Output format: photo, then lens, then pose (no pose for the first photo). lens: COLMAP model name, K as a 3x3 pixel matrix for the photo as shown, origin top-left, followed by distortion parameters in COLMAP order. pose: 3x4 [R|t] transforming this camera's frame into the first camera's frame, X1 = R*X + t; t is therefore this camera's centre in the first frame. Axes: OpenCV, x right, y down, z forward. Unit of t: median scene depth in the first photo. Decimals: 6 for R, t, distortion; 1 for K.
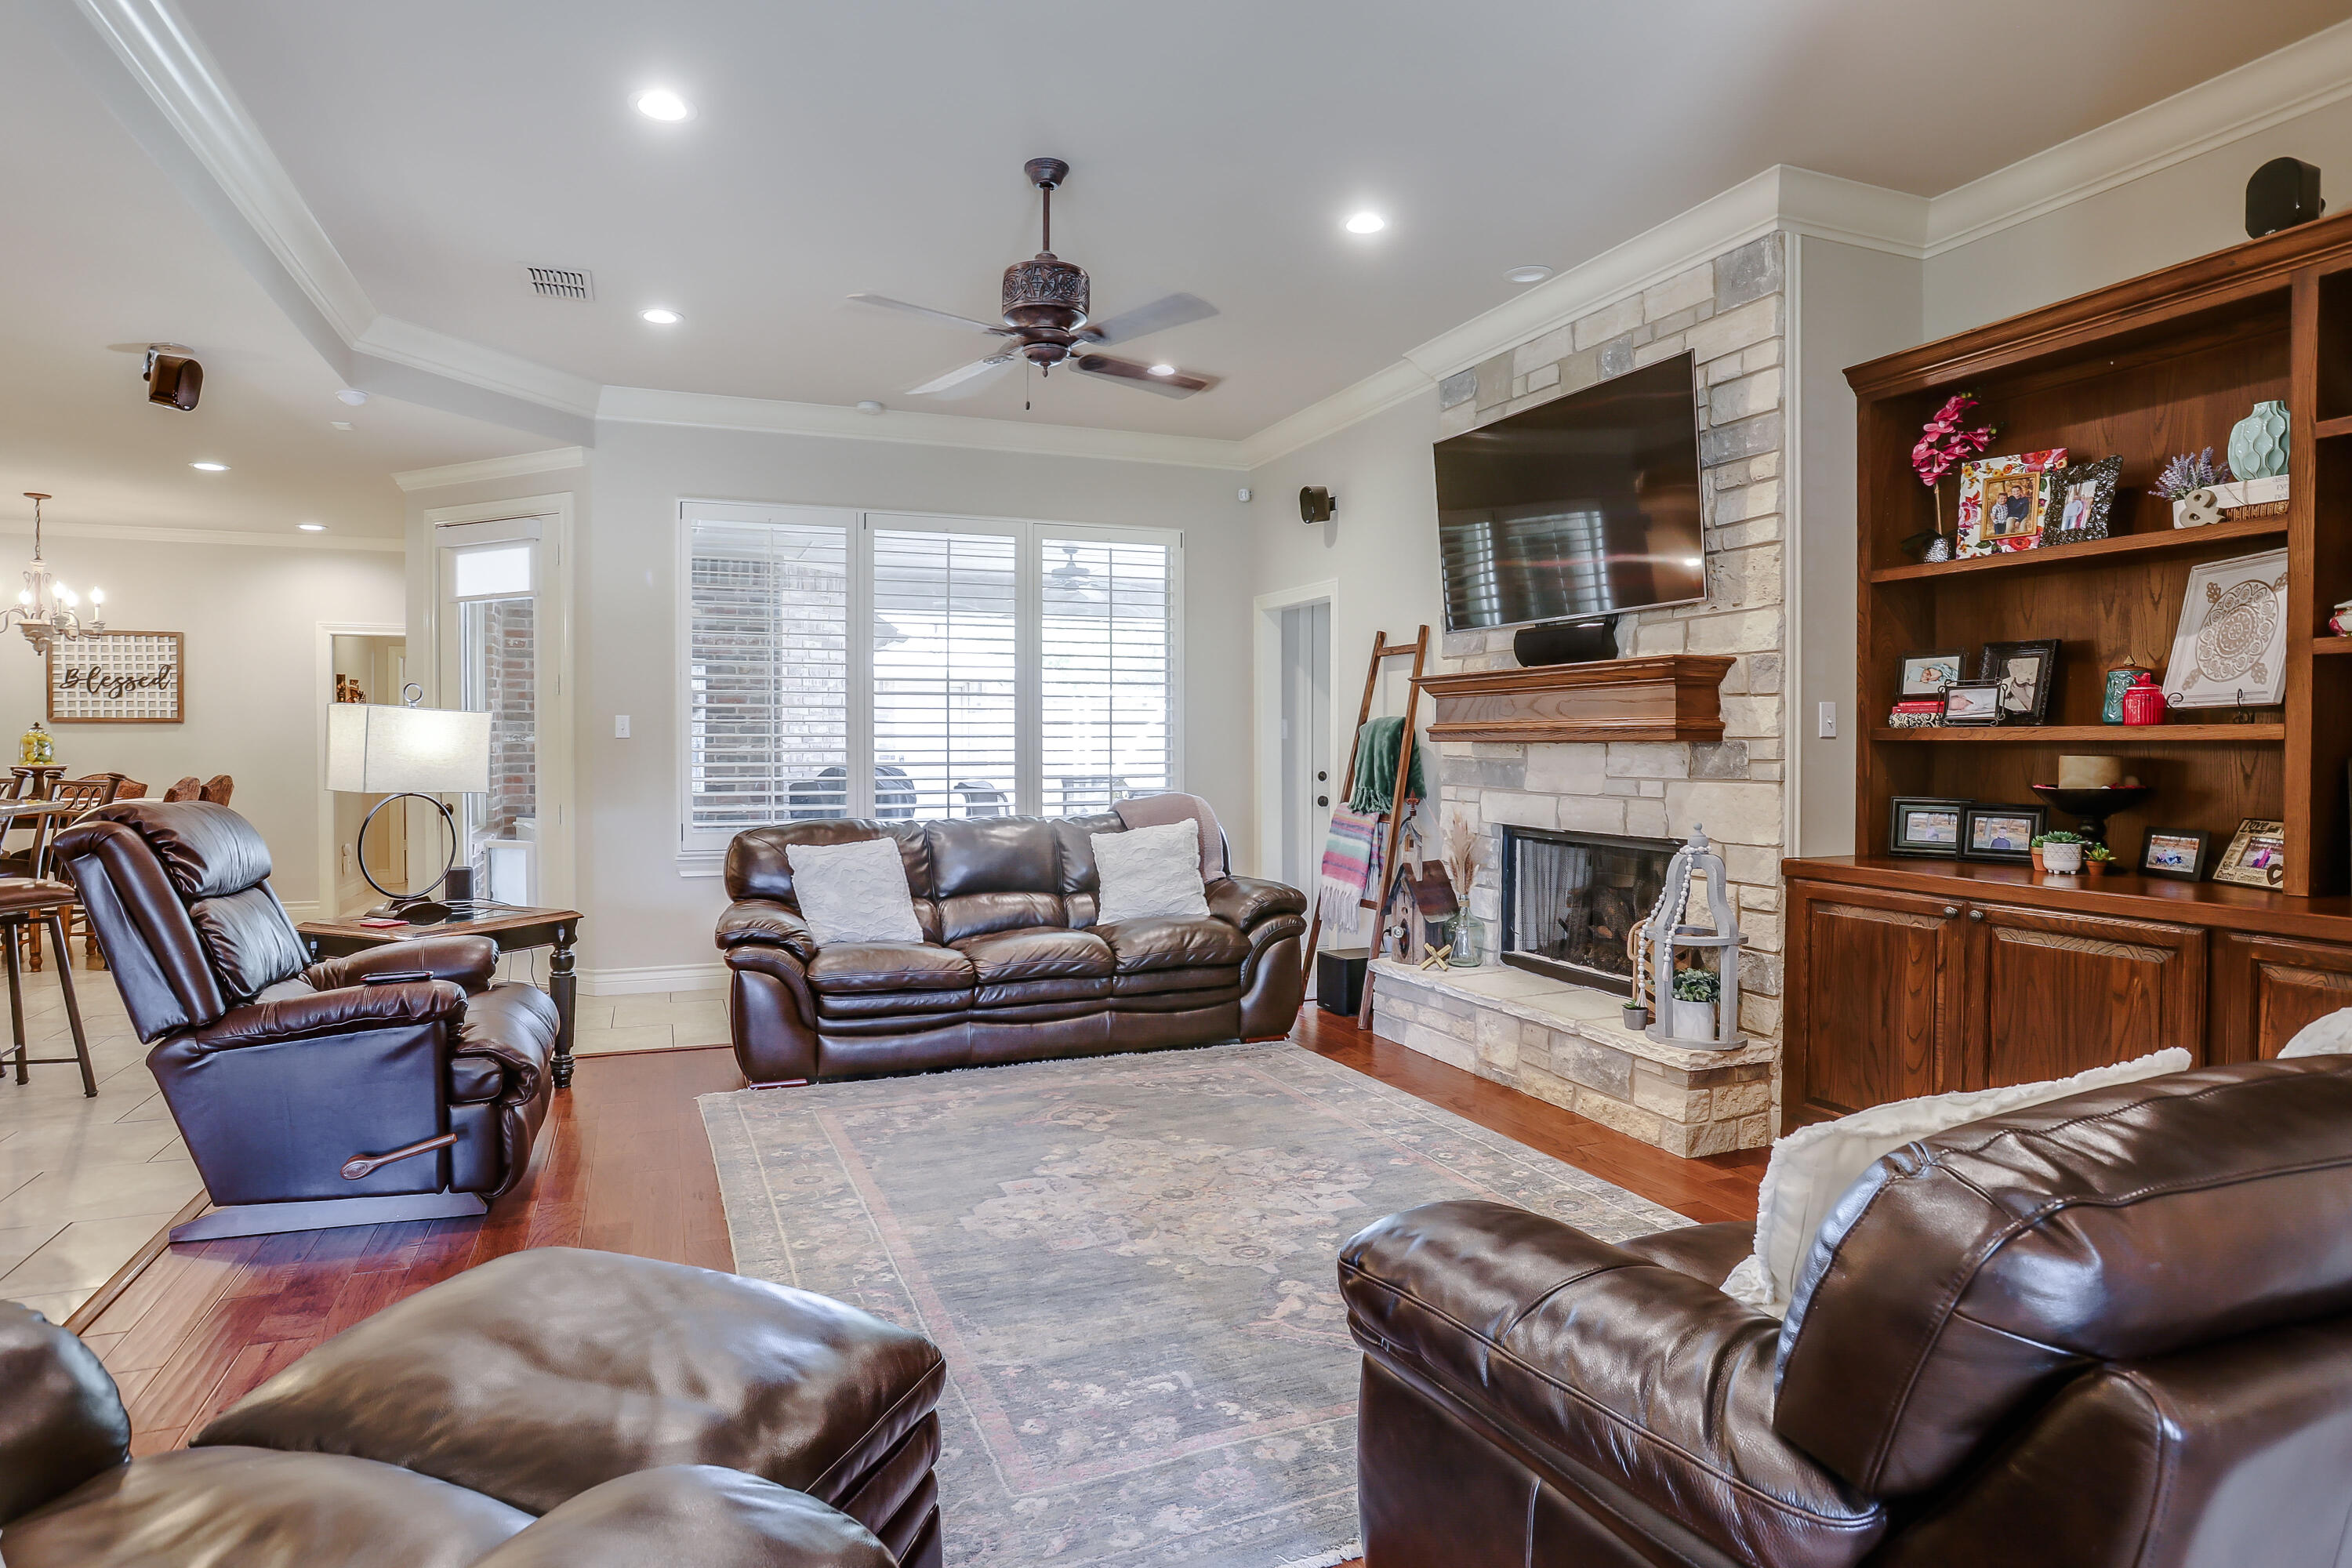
lens RADIAL K [[1342.5, 0, 1172.6], [0, 1342.5, 753.8], [0, 0, 1]] dist [-0.075099, 0.054197]
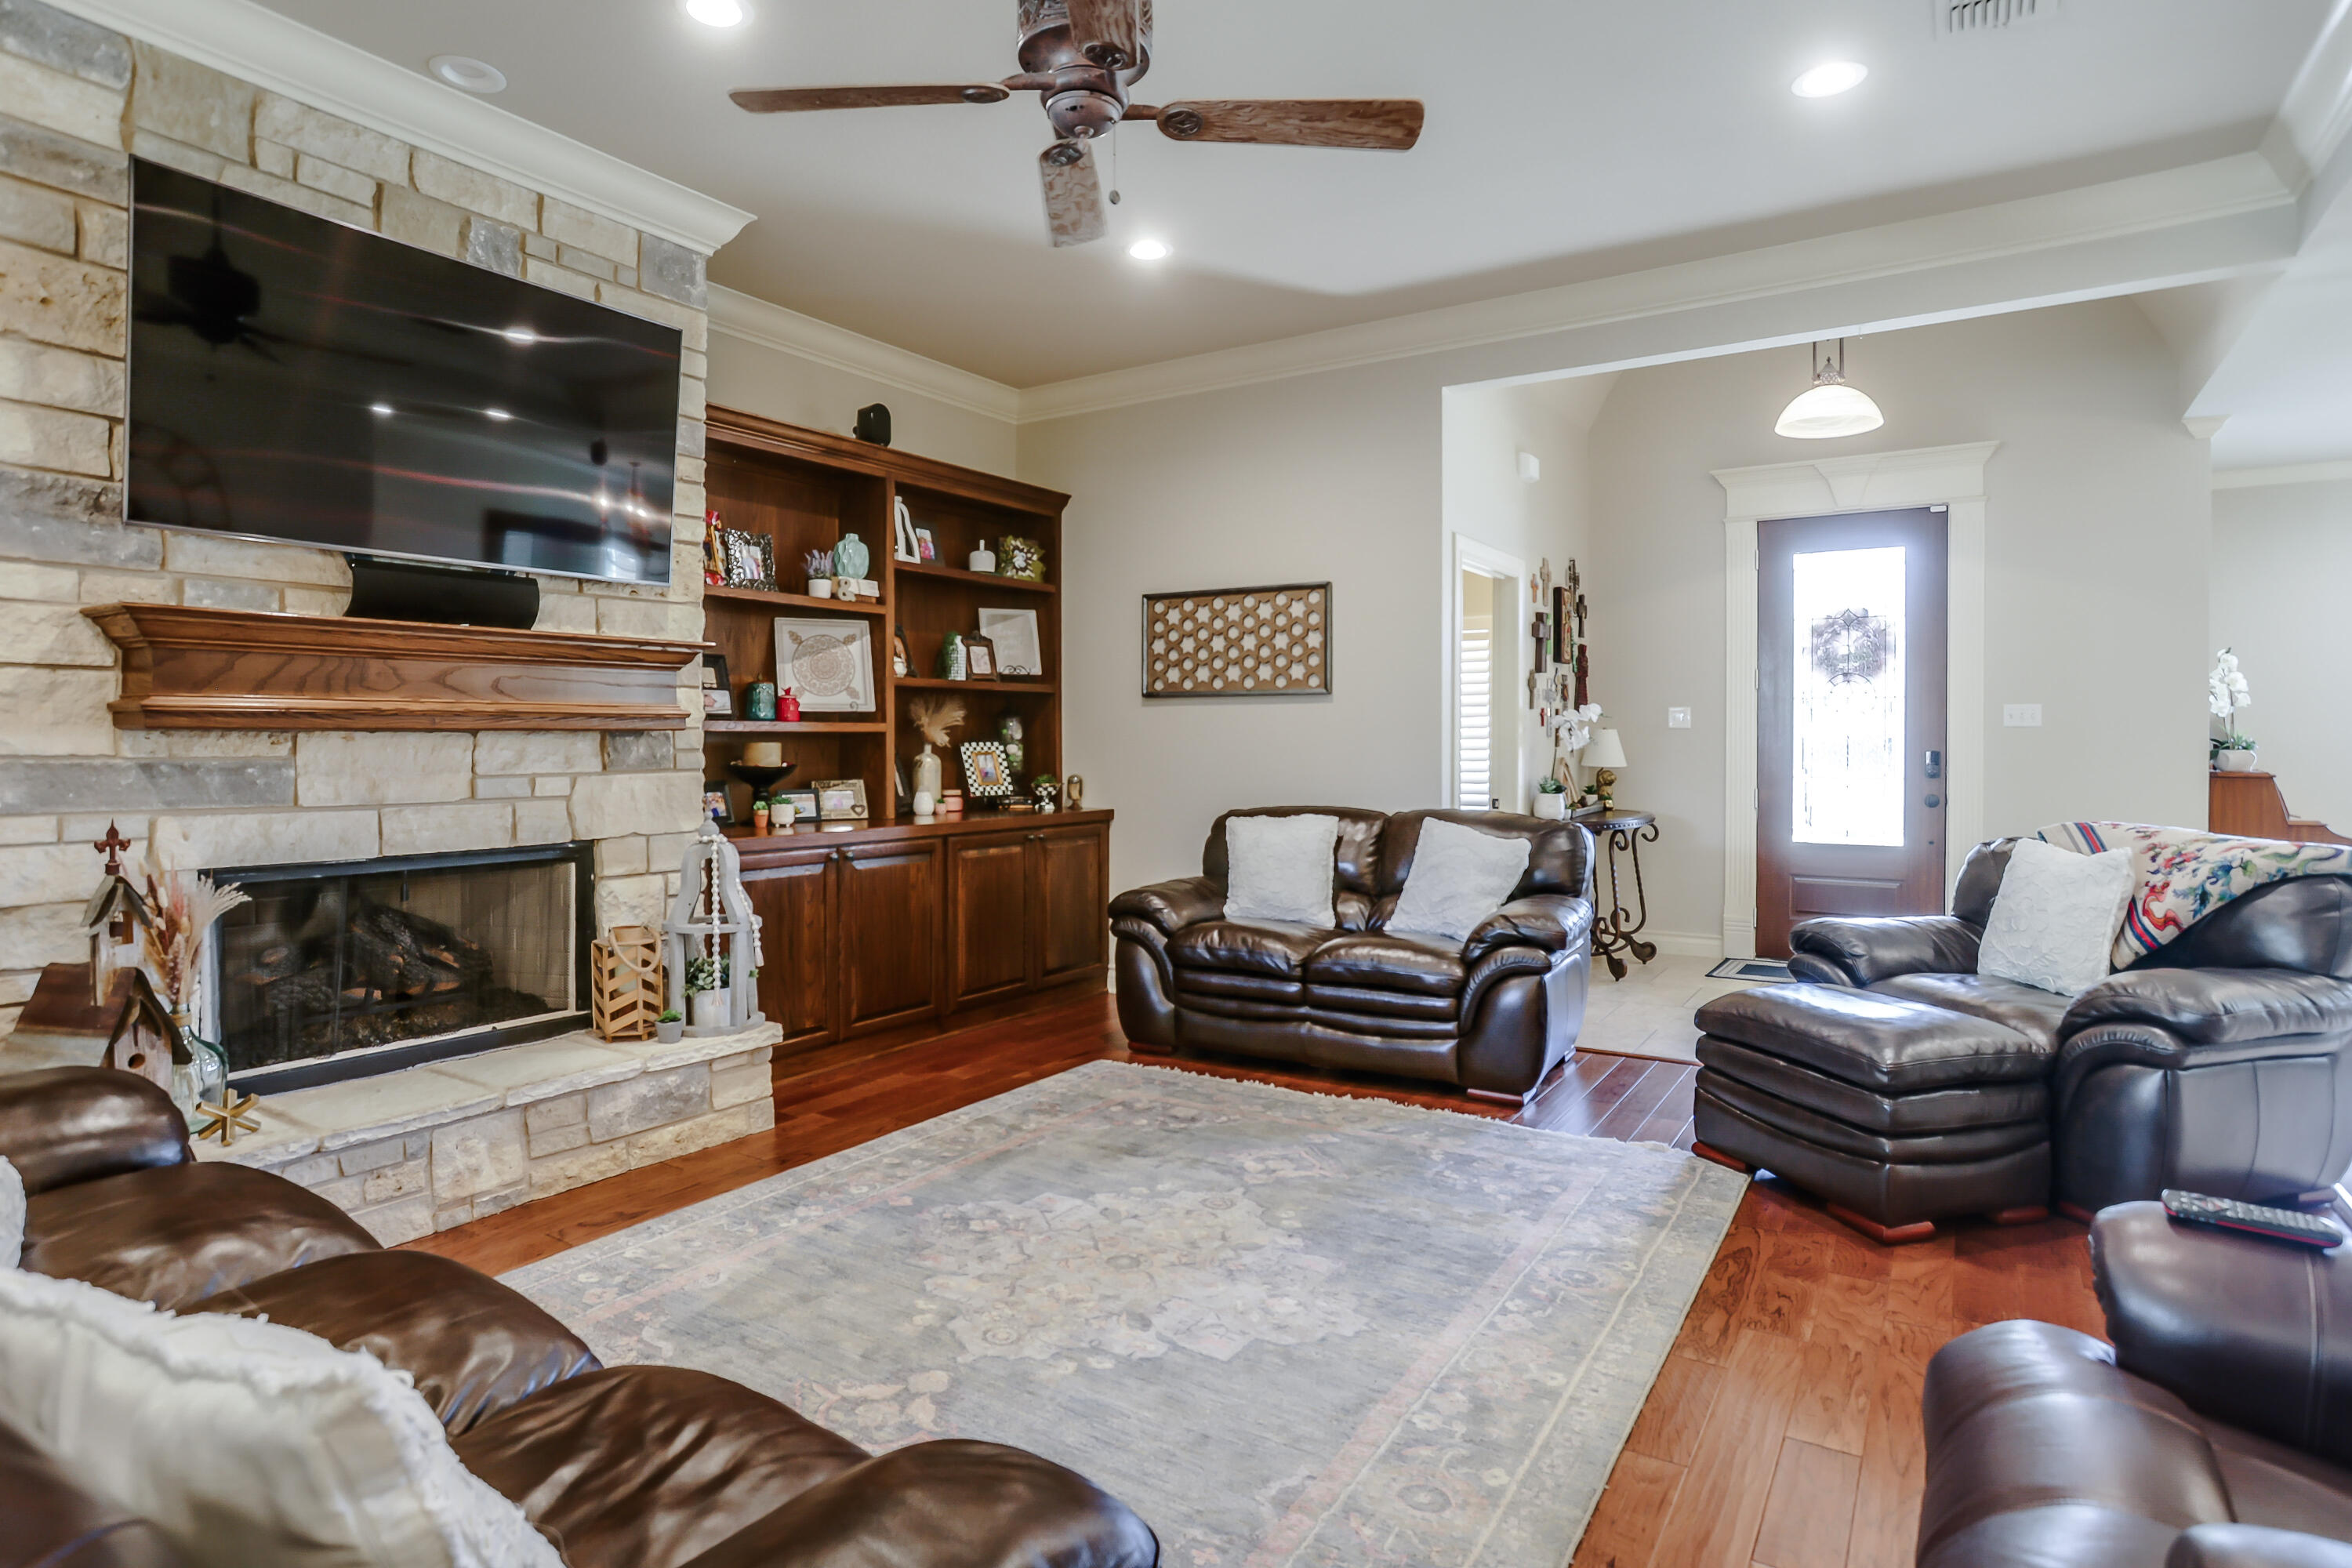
lens RADIAL K [[1255.7, 0, 1194.1], [0, 1255.7, 758.1], [0, 0, 1]] dist [-0.064241, 0.019424]
pose [[-0.600654, -0.010901, 0.799435, -0.569336], [0.006108, 0.999815, 0.018222, -0.004060], [-0.799486, 0.015828, -0.600476, 1.252952]]
